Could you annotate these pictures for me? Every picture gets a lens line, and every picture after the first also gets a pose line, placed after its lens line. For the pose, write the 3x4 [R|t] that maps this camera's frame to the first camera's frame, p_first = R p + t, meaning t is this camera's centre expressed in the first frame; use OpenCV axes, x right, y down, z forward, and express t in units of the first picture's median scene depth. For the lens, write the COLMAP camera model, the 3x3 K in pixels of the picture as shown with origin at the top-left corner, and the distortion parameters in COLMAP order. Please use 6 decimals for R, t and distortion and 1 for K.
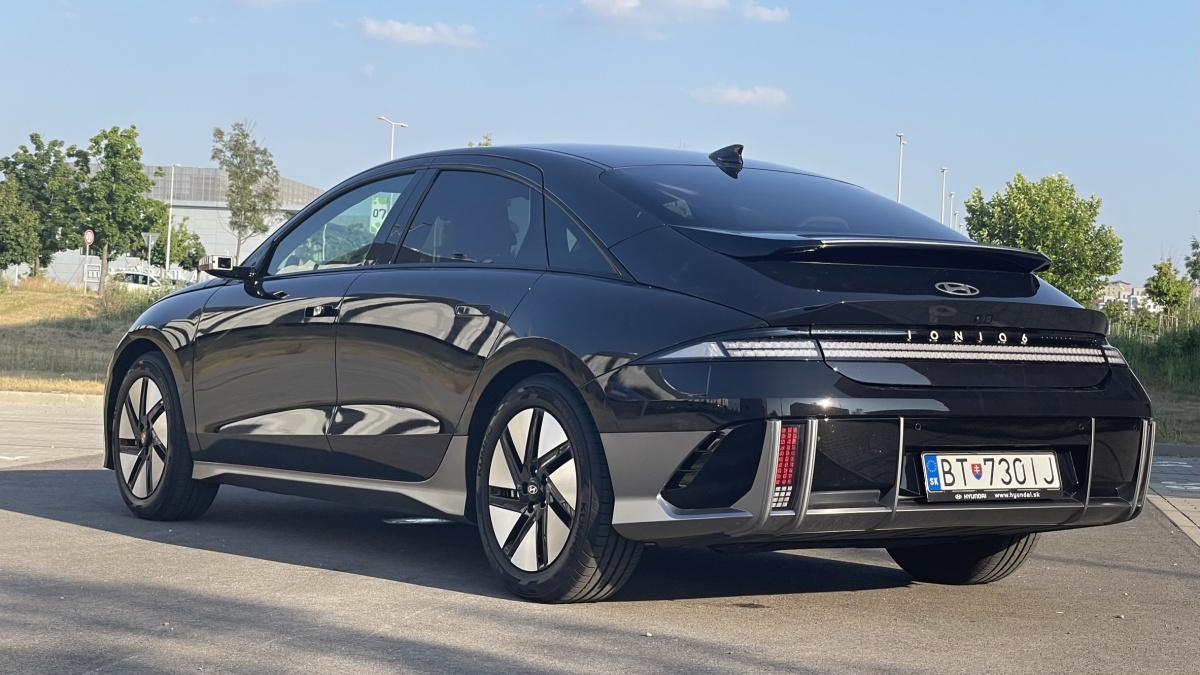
lens RADIAL K [[2096.9, 0, 600.0], [0, 2096.9, 337.5], [0, 0, 1]] dist [0.545334, 0.045317]
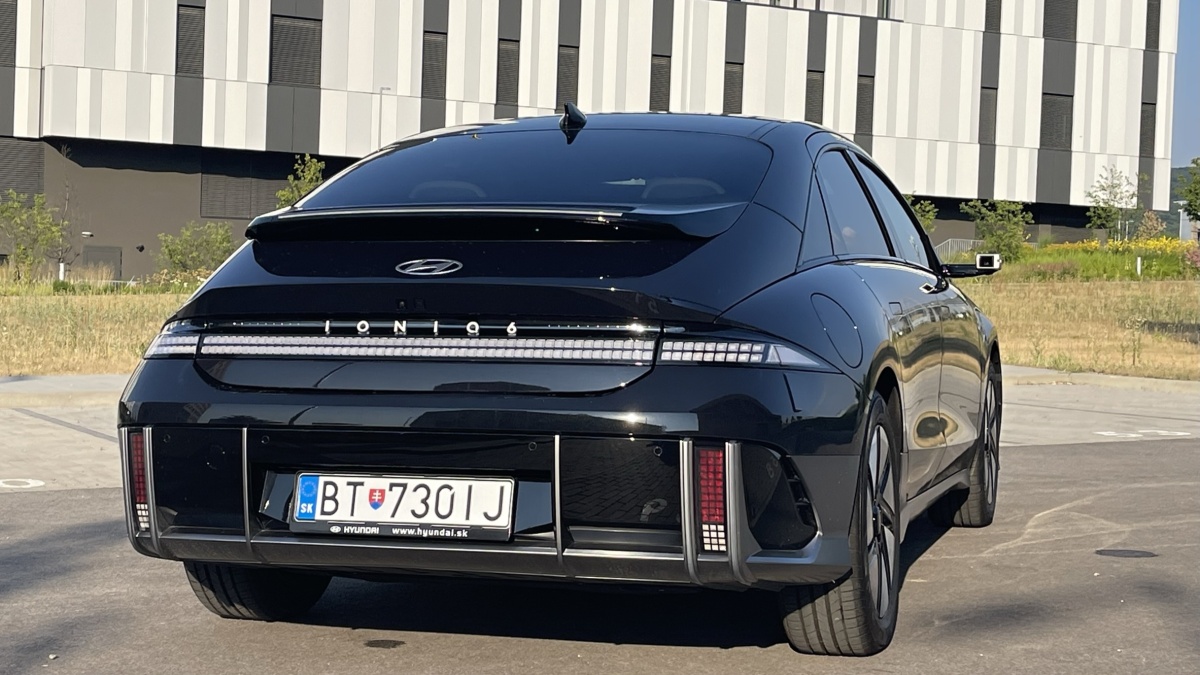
lens RADIAL K [[1980.3, 0, 600.0], [0, 1980.3, 337.5], [0, 0, 1]] dist [0.026454, 0.070014]
pose [[0.601857, -0.020346, -0.798345, 0.798496], [0.003289, 0.999730, -0.022999, 0.020380], [0.798597, 0.011217, 0.601761, 0.622657]]
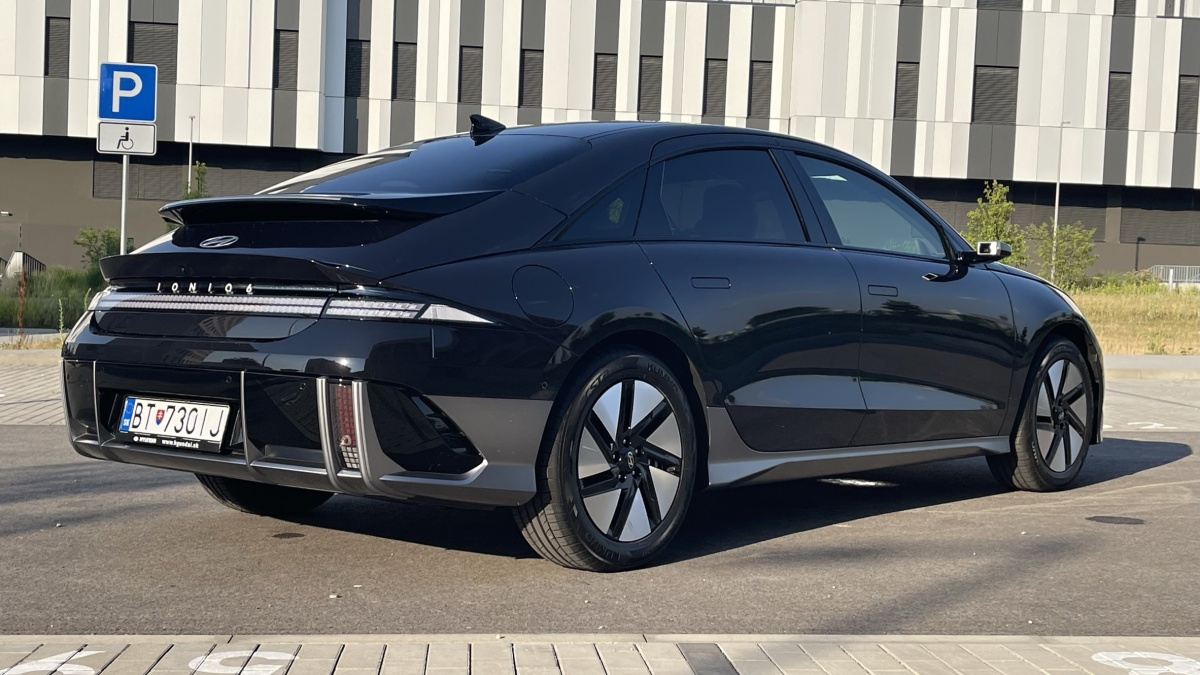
lens RADIAL K [[1635.7, 0, 600.0], [0, 1635.7, 337.5], [0, 0, 1]] dist [0.011826, 0.021834]
pose [[0.223788, -0.010446, -0.974582, 0.983956], [-0.026564, 0.999506, -0.016813, 0.031667], [0.974276, 0.029652, 0.223400, 1.019981]]
